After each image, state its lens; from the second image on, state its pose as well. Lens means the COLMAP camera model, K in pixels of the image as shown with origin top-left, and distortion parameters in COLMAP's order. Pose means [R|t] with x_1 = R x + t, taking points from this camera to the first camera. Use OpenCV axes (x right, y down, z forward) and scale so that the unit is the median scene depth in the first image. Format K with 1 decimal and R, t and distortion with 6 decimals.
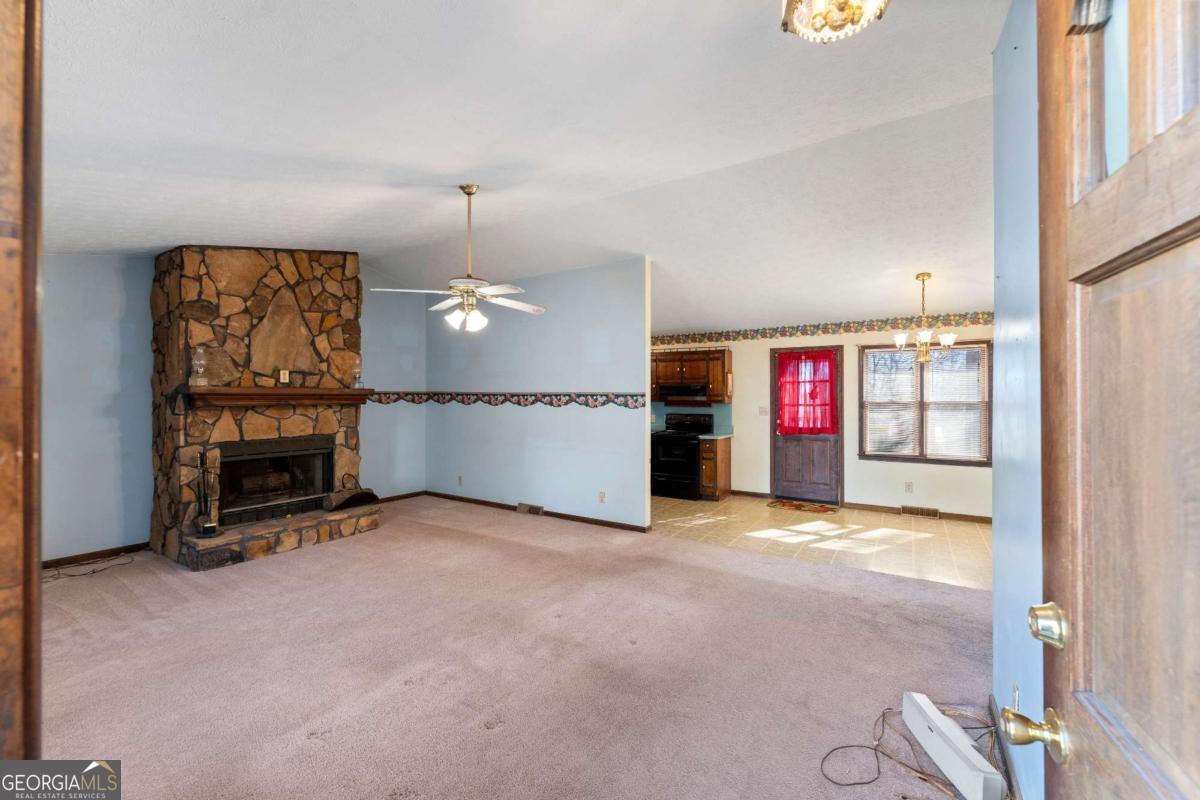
lens RADIAL K [[477.4, 0, 606.1], [0, 477.4, 394.5], [0, 0, 1]] dist [0.001513, -0.000225]
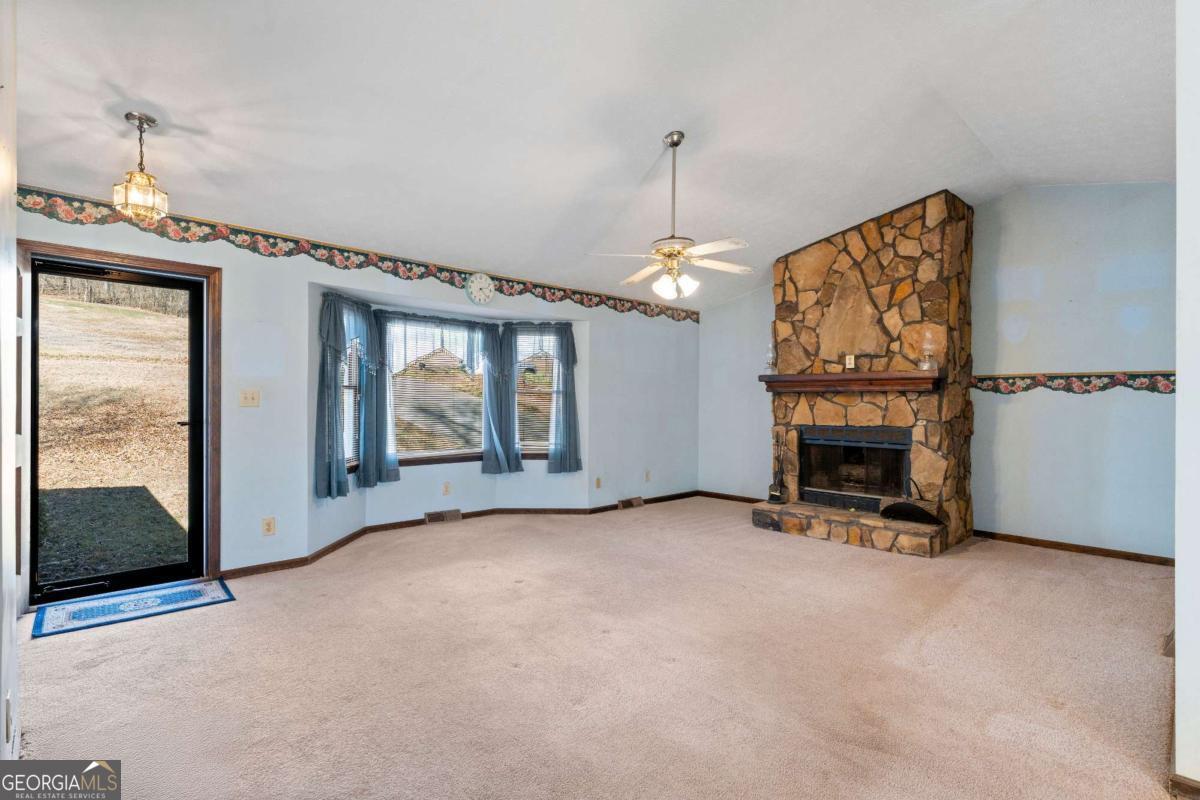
lens RADIAL K [[587.5, 0, 609.0], [0, 587.5, 401.4], [0, 0, 1]] dist [-0.003081, -0.000119]
pose [[-0.233483, -0.005818, -0.972344, 0.566172], [-0.001712, 0.999983, -0.005573, 0.047939], [0.972359, 0.000363, -0.233489, 0.797791]]
